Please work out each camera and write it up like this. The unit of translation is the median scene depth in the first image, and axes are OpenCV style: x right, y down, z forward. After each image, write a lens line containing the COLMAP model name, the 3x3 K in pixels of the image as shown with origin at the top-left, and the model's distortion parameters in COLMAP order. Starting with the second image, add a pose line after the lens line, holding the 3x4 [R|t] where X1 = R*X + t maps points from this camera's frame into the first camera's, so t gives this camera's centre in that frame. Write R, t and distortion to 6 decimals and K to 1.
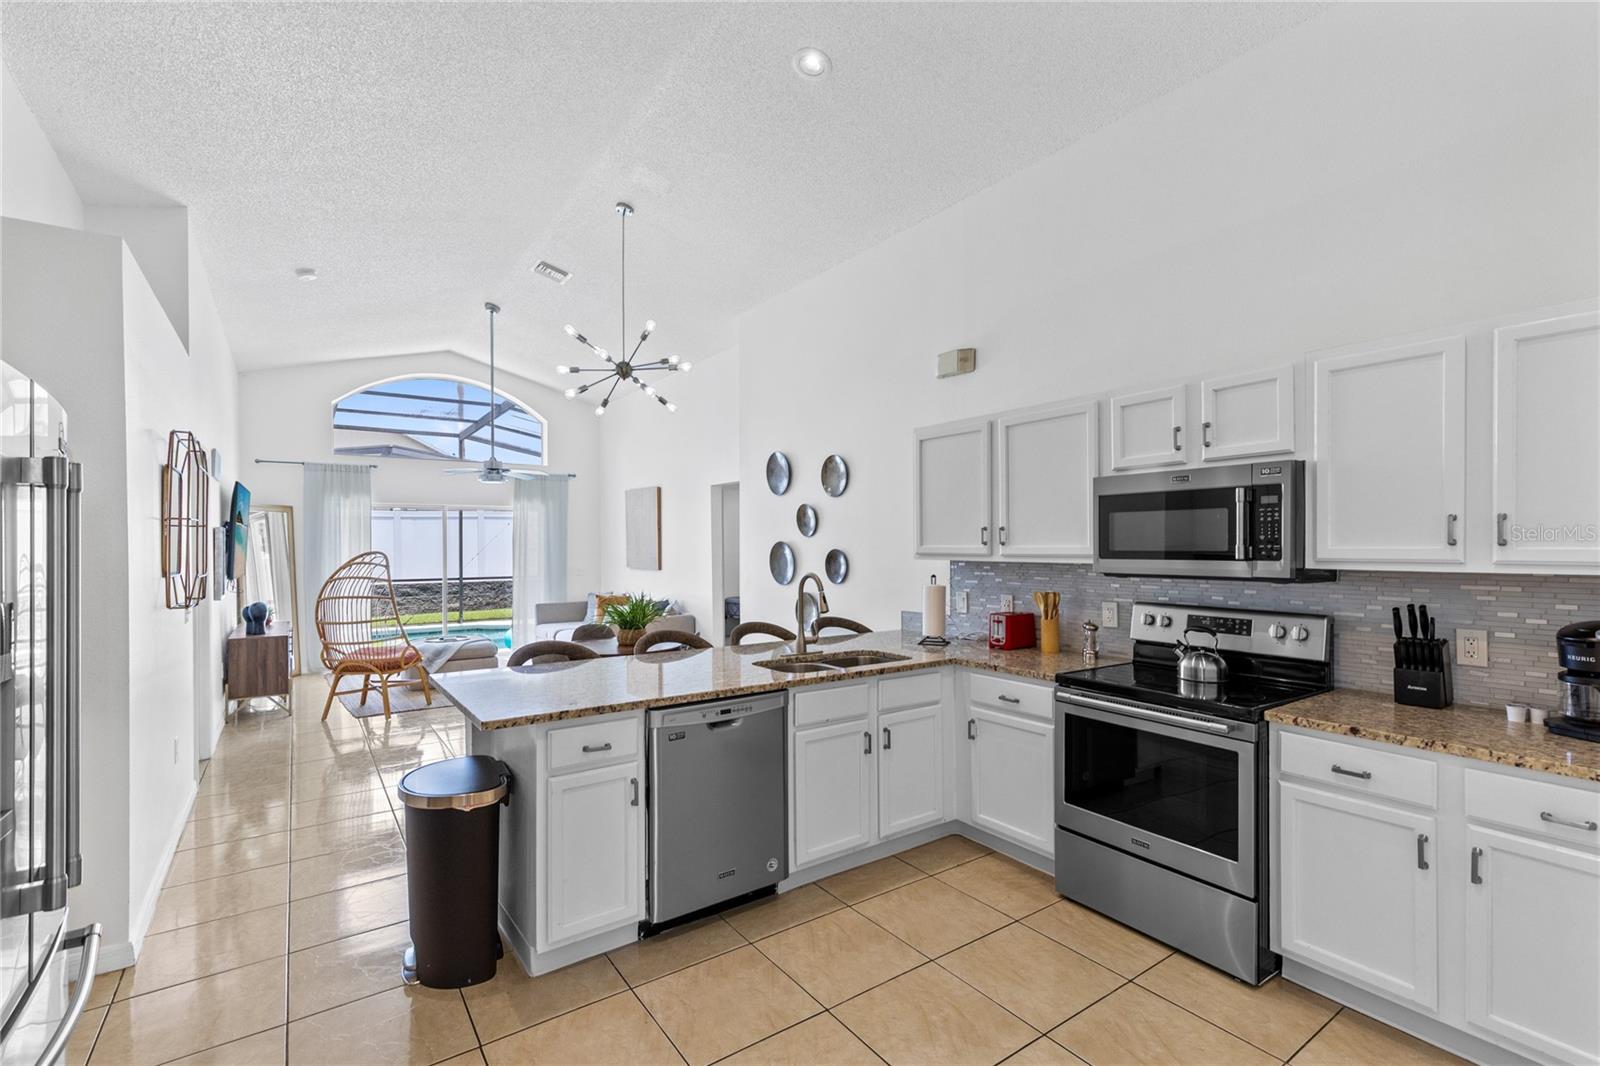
lens RADIAL K [[726.8, 0, 805.1], [0, 726.8, 534.1], [0, 0, 1]] dist [0.003873, 0.000400]
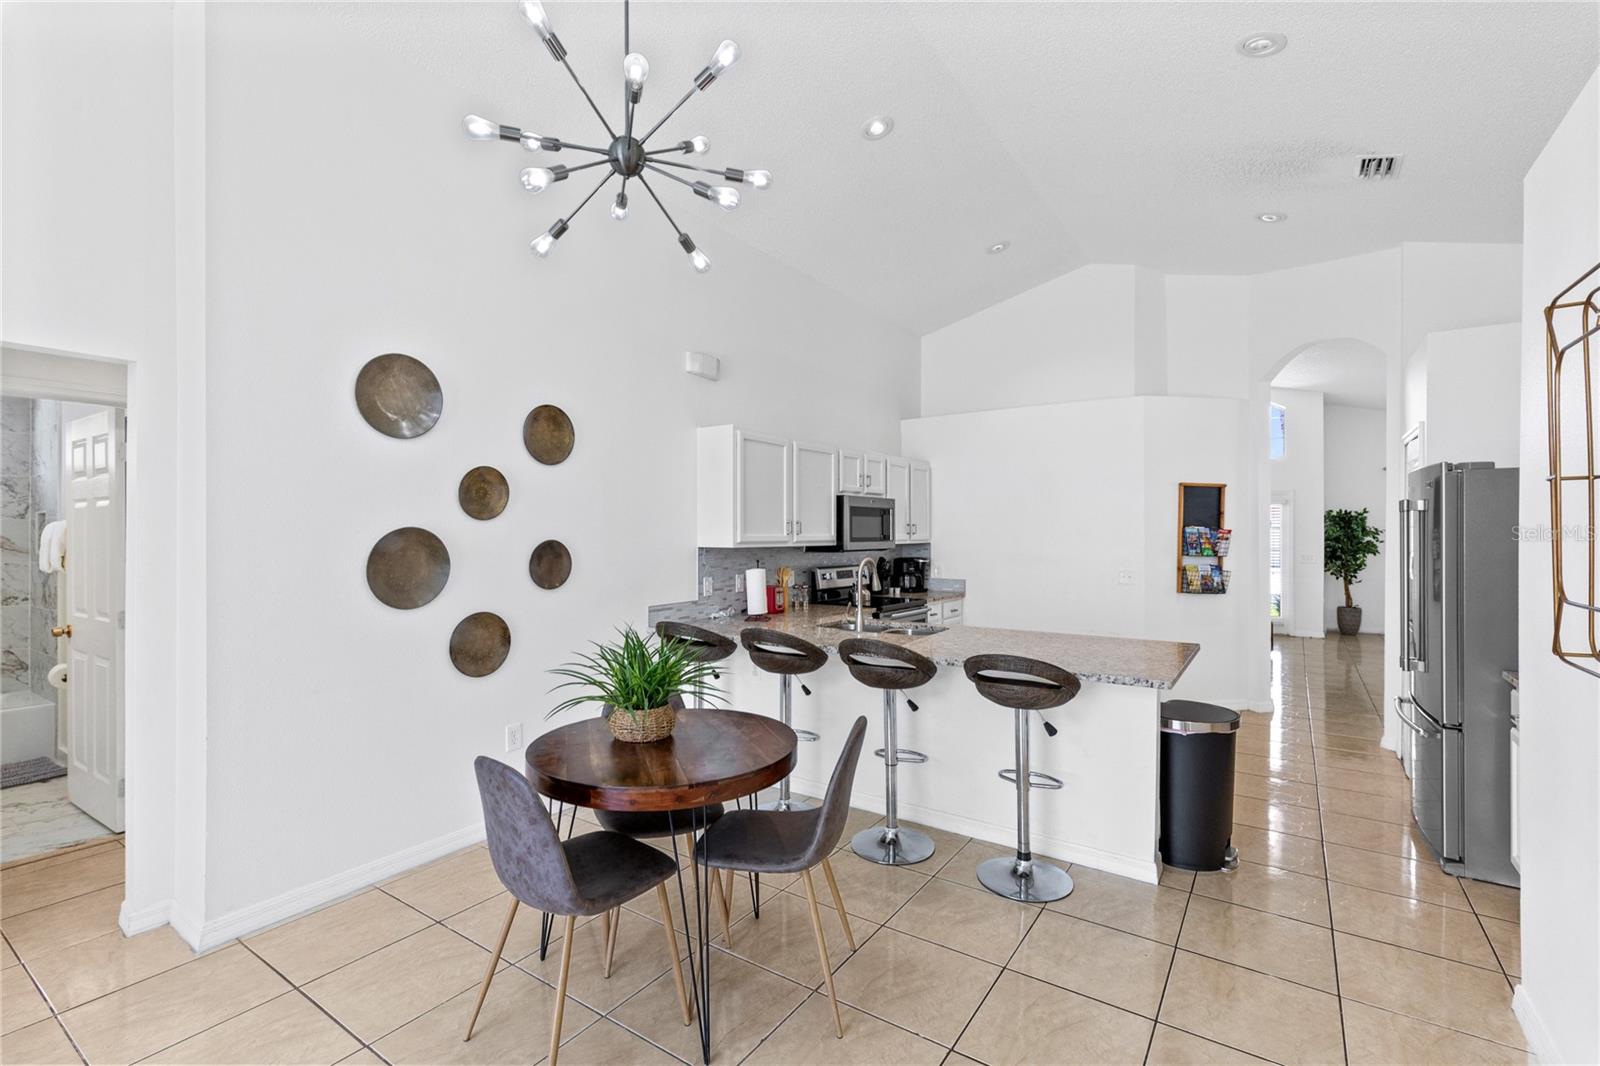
lens RADIAL K [[708.8, 0, 800.0], [0, 708.8, 533.0], [0, 0, 1]] dist [0.012988, 0.000093]
pose [[-0.353900, 0.004155, 0.935274, -0.601340], [-0.010130, 0.999914, -0.008276, 0.014935], [-0.935228, -0.012403, -0.353828, 0.905903]]
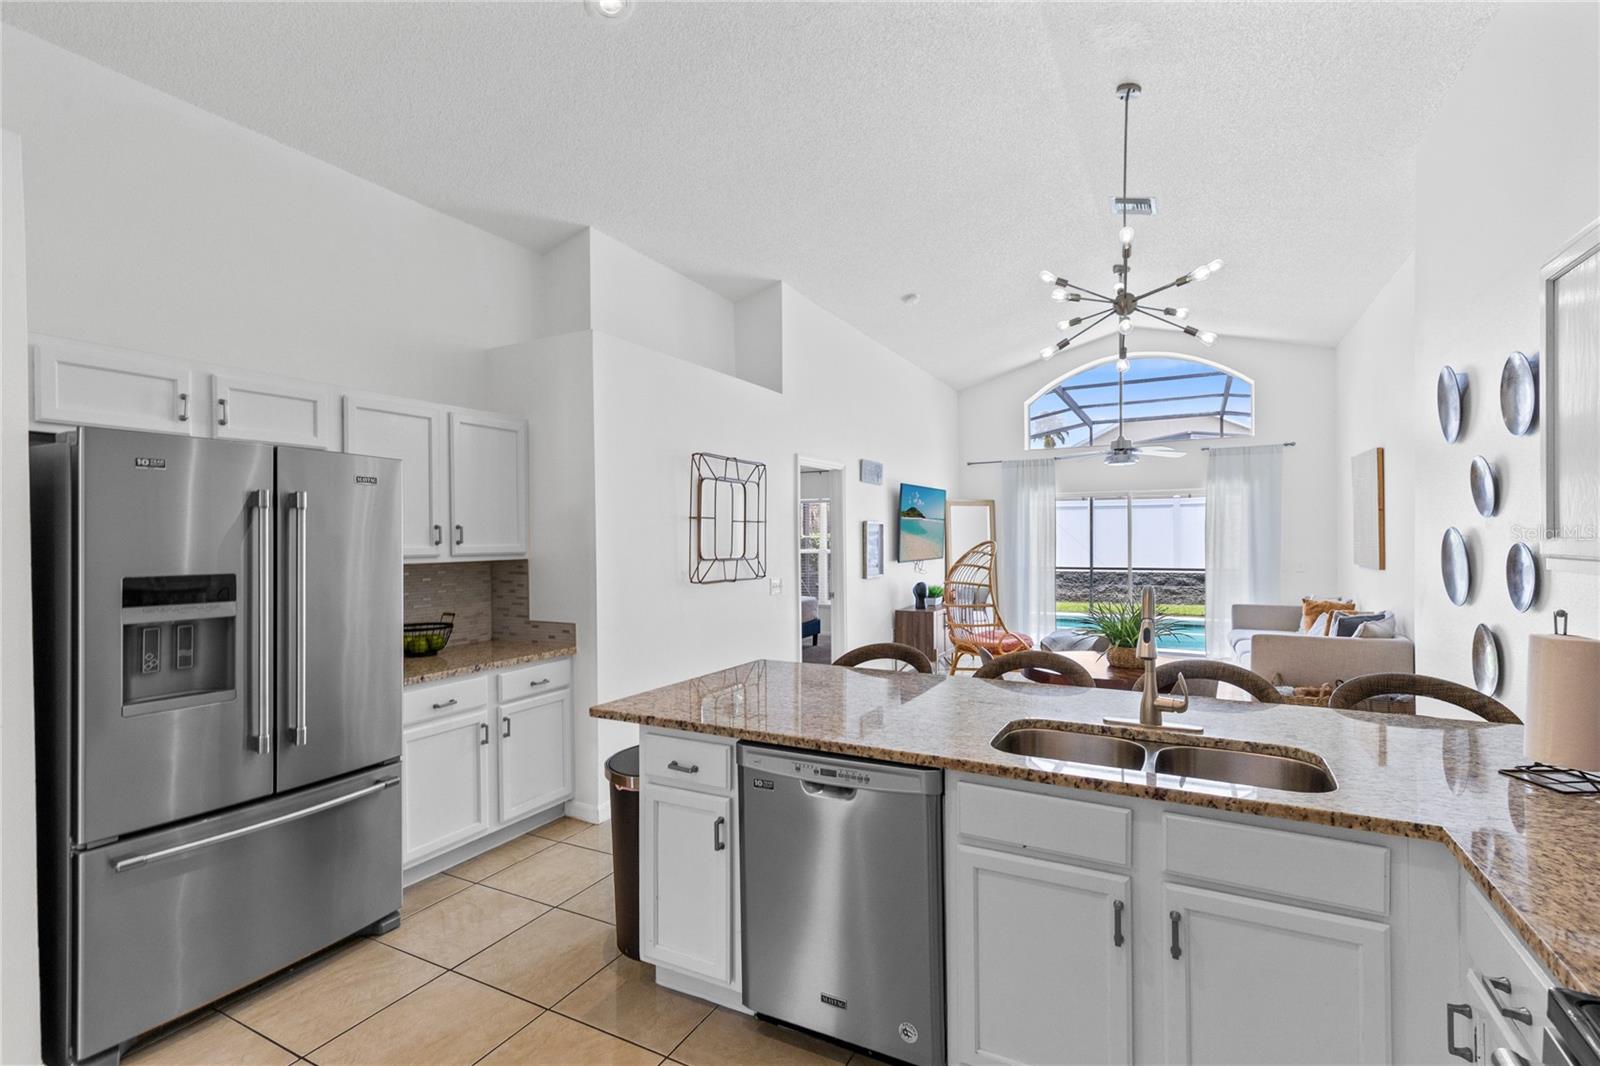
lens RADIAL K [[717.4, 0, 798.7], [0, 717.4, 534.8], [0, 0, 1]] dist [0.003026, 0.000095]
pose [[0.442593, -0.000735, -0.896723, 0.232741], [0.017764, 0.999811, 0.007948, 0.002290], [0.896547, -0.019447, 0.442522, 0.305683]]
